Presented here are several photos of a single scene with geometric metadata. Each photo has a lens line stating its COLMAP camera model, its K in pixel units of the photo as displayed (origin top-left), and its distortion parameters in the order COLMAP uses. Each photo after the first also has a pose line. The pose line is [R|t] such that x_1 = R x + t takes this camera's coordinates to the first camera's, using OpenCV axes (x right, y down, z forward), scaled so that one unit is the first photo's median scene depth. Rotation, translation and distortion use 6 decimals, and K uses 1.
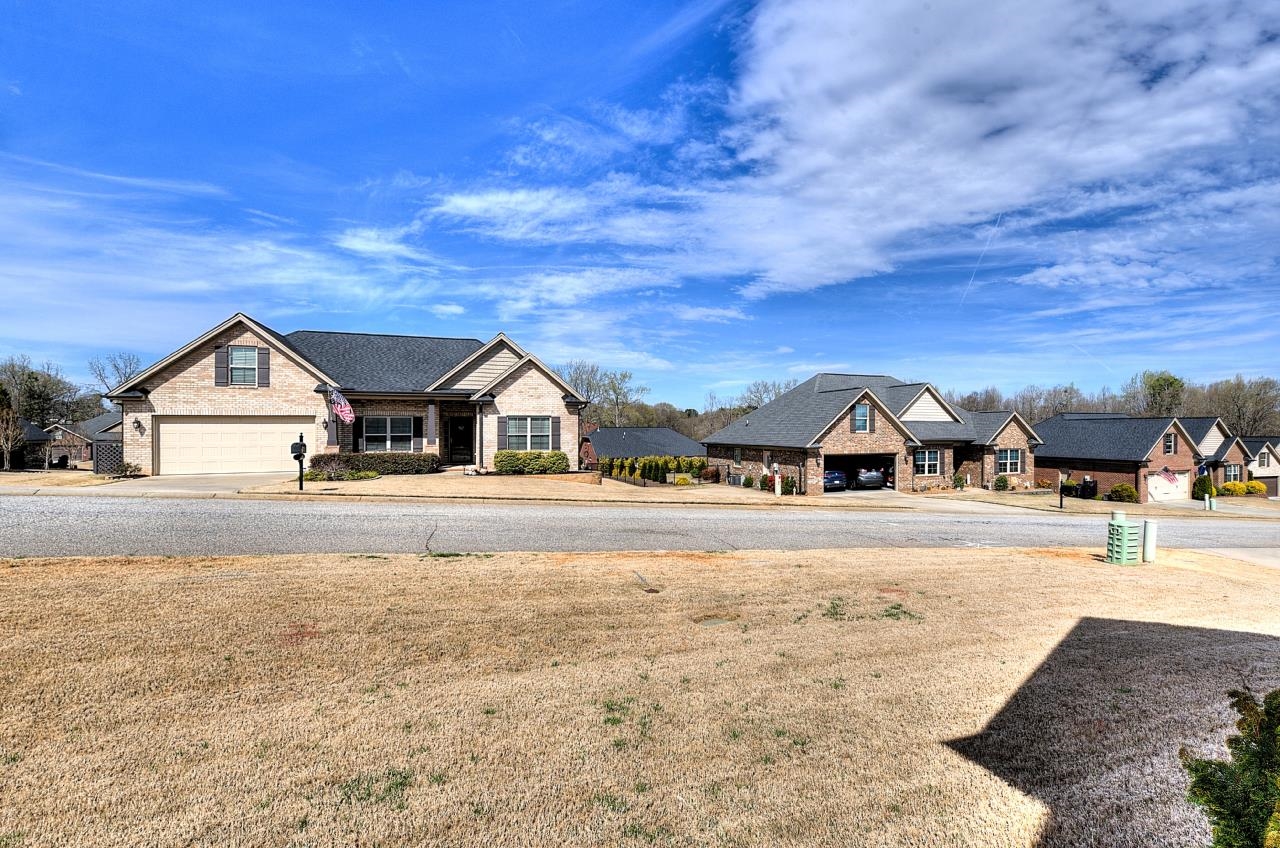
lens RADIAL K [[529.2, 0, 647.8], [0, 529.2, 419.7], [0, 0, 1]] dist [-0.000130, 0.000111]
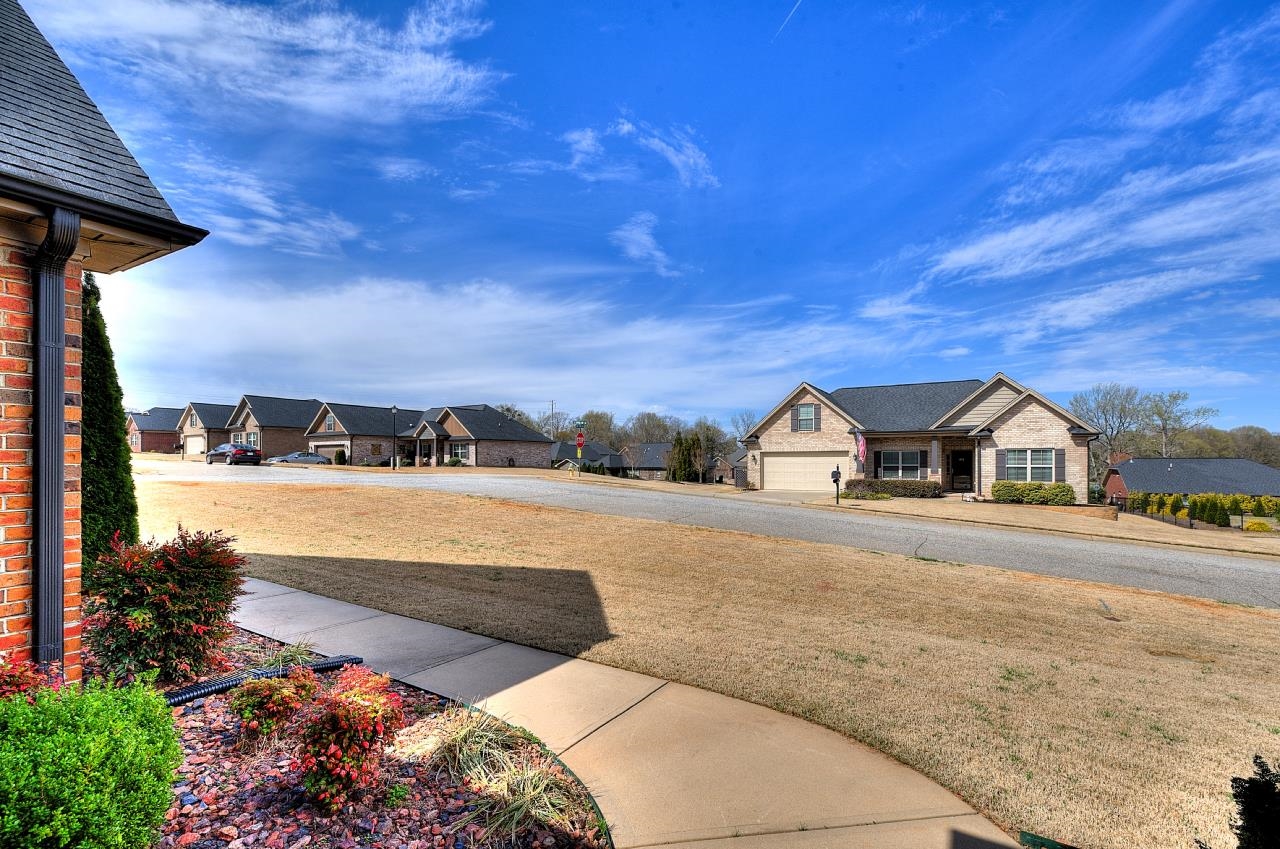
lens RADIAL K [[529.2, 0, 647.8], [0, 529.2, 420.2], [0, 0, 1]] dist [-0.000130, 0.000111]
pose [[0.570743, -0.062689, -0.818732, 0.175383], [0.024819, 0.997943, -0.059109, -0.016447], [0.820754, 0.013415, 0.571125, -0.178597]]
